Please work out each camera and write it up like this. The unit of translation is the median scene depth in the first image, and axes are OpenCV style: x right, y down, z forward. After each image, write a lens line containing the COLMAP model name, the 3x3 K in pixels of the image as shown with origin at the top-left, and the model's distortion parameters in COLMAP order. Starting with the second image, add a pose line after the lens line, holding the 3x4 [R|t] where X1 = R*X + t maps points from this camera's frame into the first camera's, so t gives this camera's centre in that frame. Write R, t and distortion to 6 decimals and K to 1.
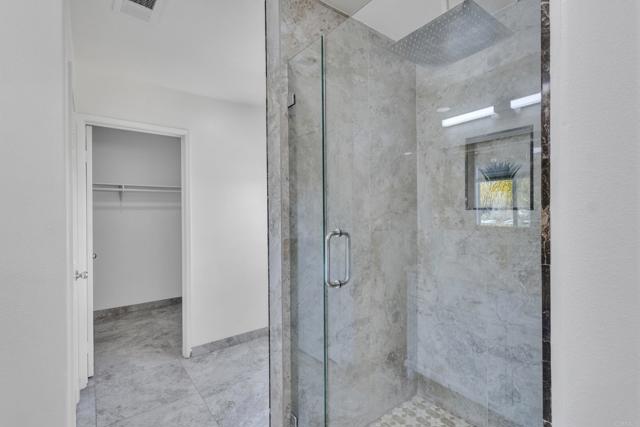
lens RADIAL K [[298.5, 0, 322.3], [0, 298.5, 211.8], [0, 0, 1]] dist [0.005178, 0.000434]
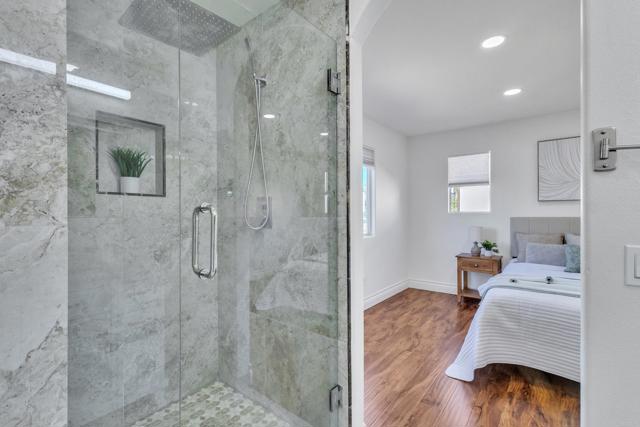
lens RADIAL K [[298.5, 0, 319.1], [0, 298.5, 213.7], [0, 0, 1]] dist [0.005178, 0.000434]
pose [[-0.241798, 0.009257, 0.970282, -0.534732], [0.006547, 0.999947, -0.007908, 0.065349], [-0.970304, 0.004441, -0.241846, 0.624488]]
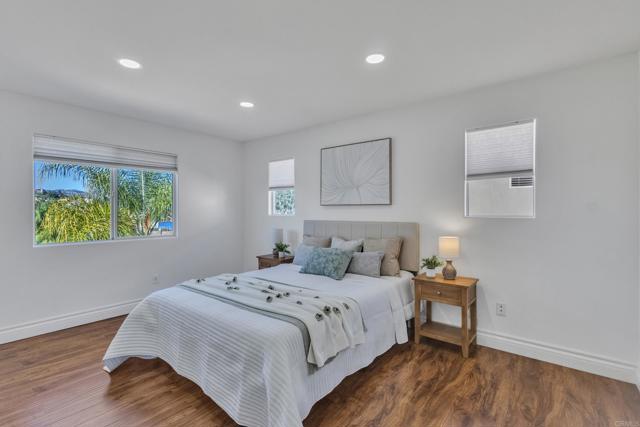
lens RADIAL K [[298.5, 0, 320.8], [0, 298.5, 211.8], [0, 0, 1]] dist [0.005178, 0.000434]
pose [[-0.233370, 0.006520, 0.972366, -1.521347], [0.001145, 0.999979, -0.006431, 0.001313], [-0.972387, -0.000387, -0.233373, -2.327155]]
